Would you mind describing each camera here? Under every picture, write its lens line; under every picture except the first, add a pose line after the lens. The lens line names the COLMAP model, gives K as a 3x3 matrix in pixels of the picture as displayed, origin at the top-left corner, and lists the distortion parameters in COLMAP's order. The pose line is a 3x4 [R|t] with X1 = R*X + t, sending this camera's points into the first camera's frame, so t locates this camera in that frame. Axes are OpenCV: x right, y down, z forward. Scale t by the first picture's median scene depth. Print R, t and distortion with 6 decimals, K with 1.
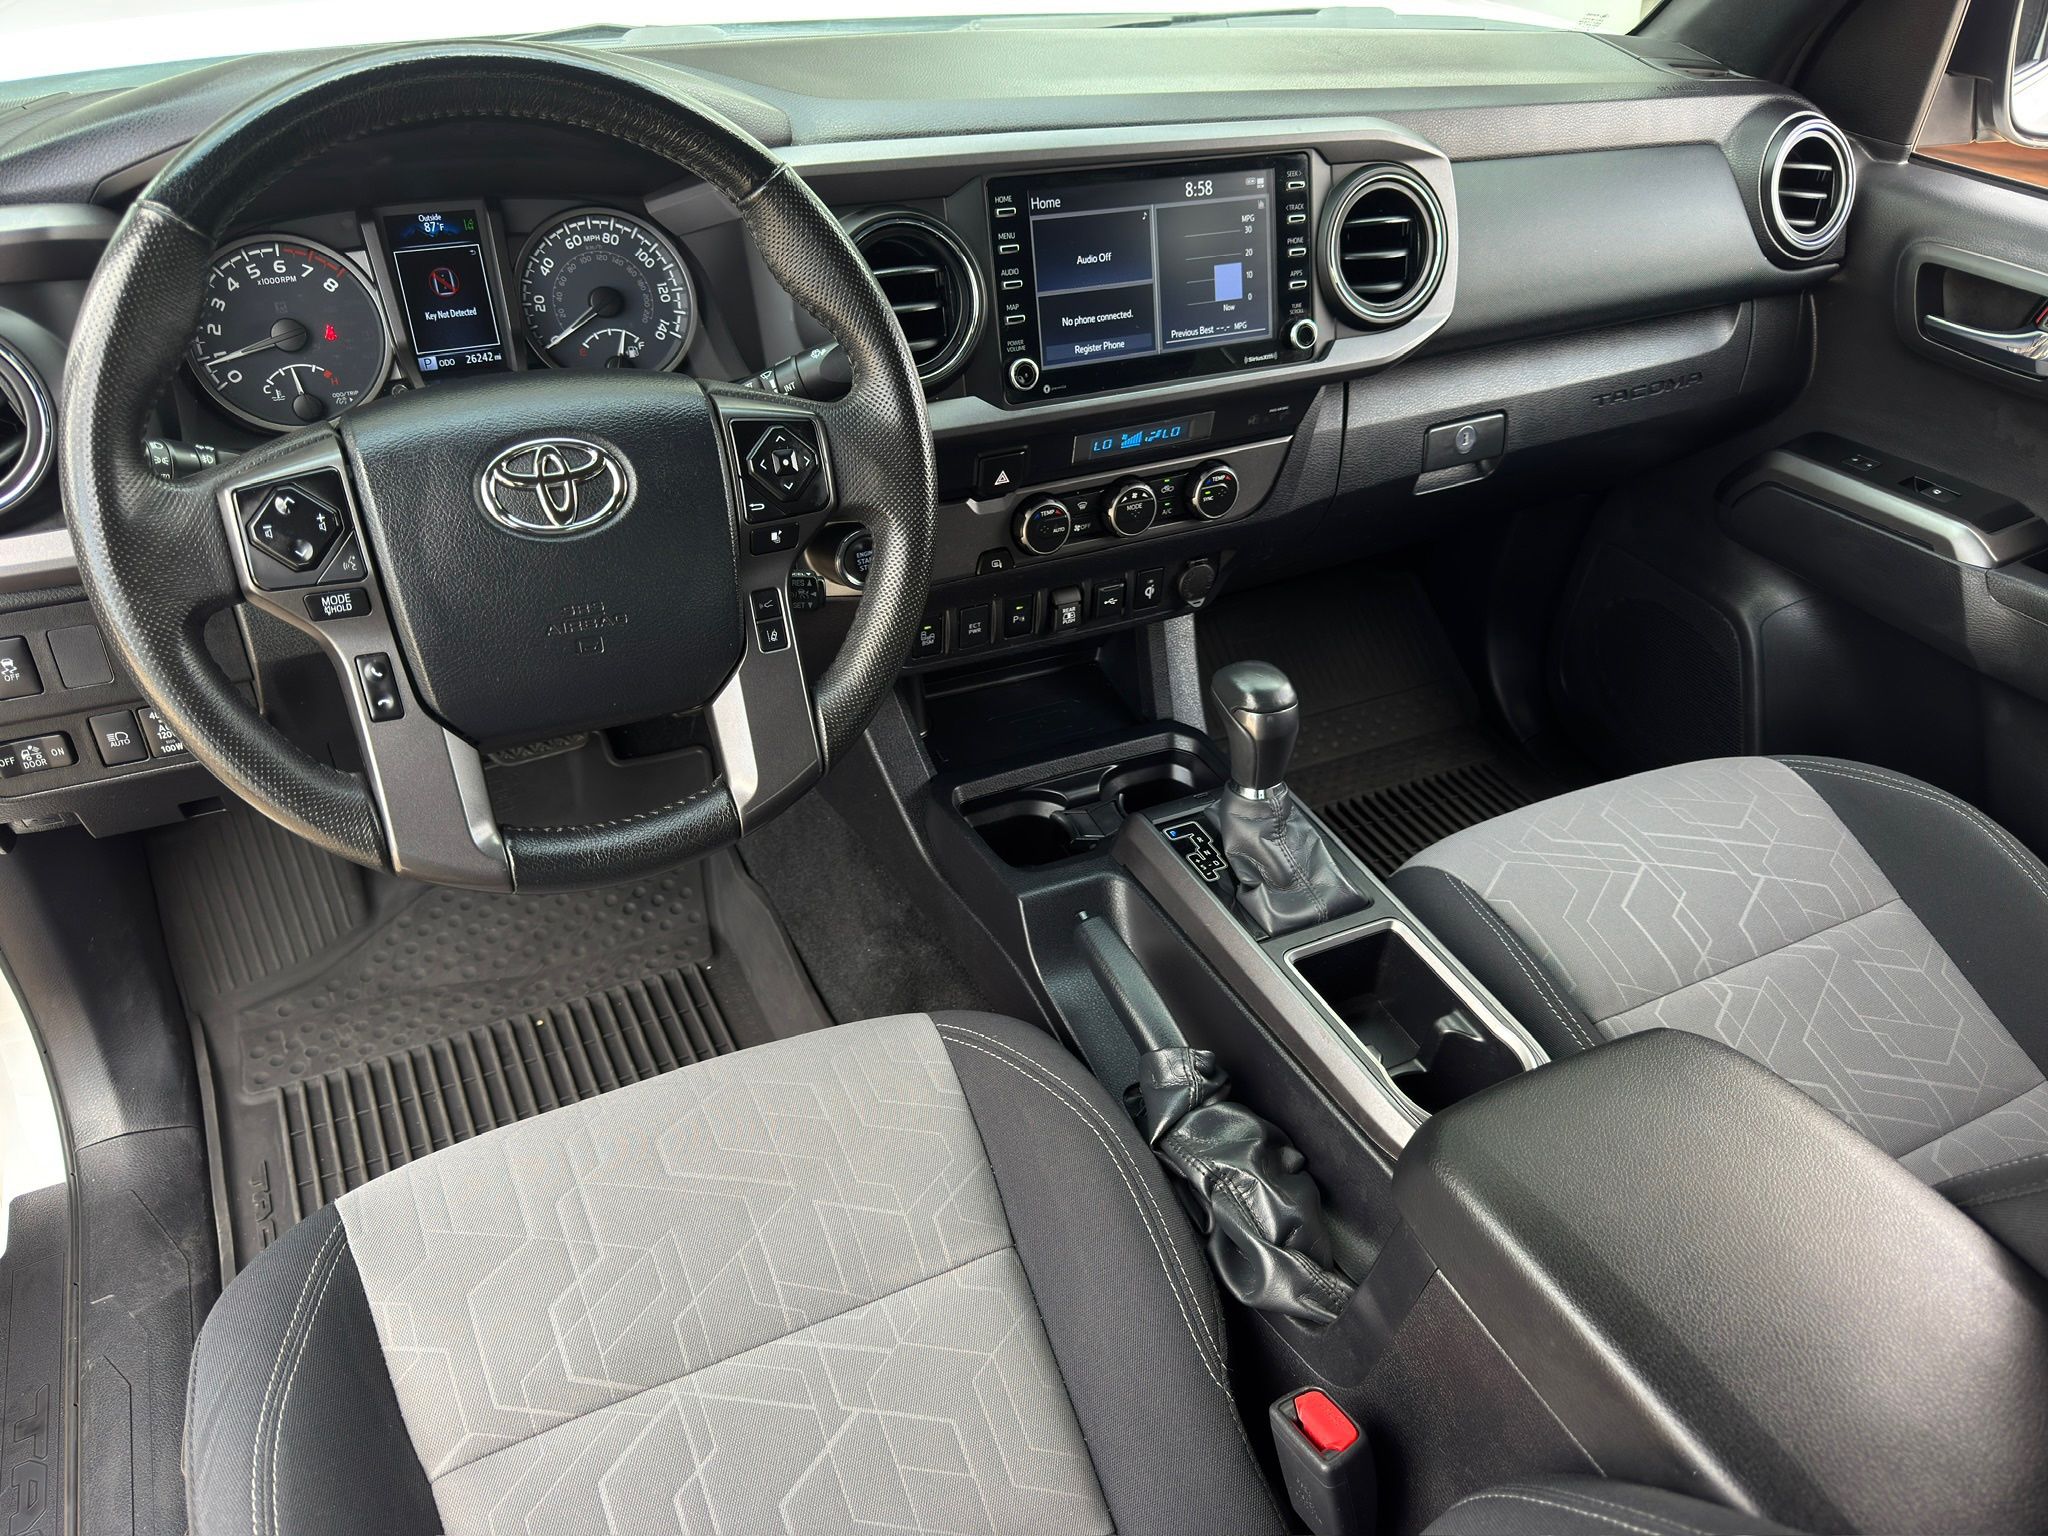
lens RADIAL K [[1610.5, 0, 1030.1], [0, 1610.5, 816.7], [0, 0, 1]] dist [0.102670, -0.004311]
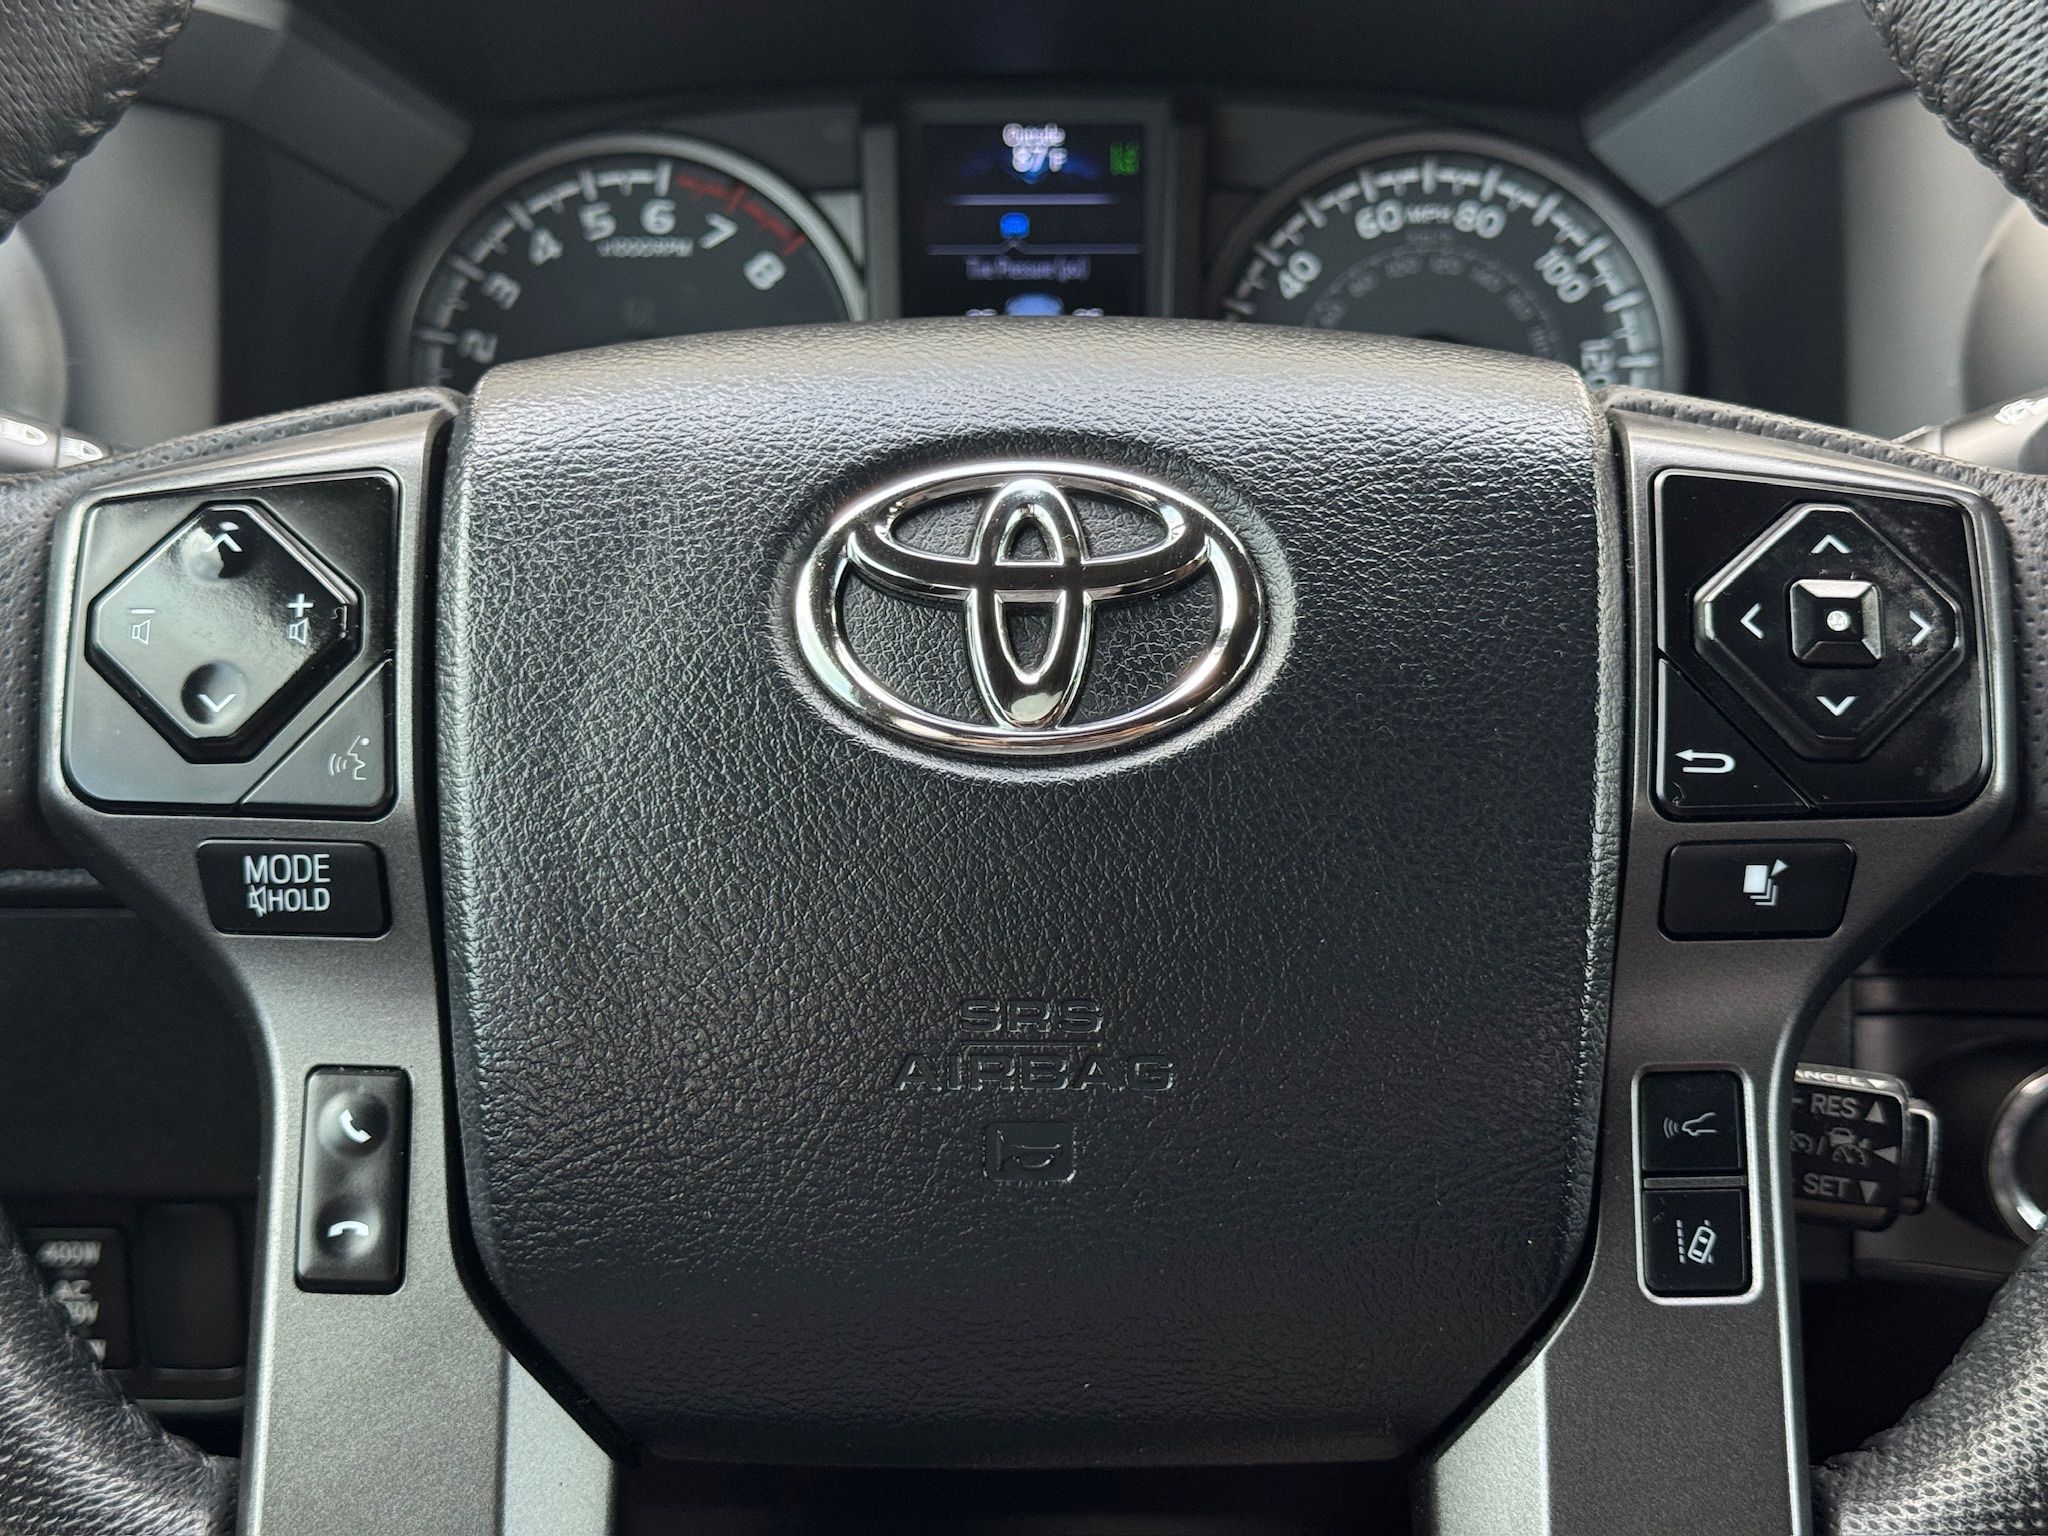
lens RADIAL K [[2924.8, 0, 1024.0], [0, 2924.8, 768.0], [0, 0, 1]] dist [0.151281, -0.064157]
pose [[0.893390, 0.076075, -0.442795, -0.040635], [-0.227908, 0.926080, -0.300723, -0.010695], [0.387186, 0.369579, 0.844688, 0.431958]]
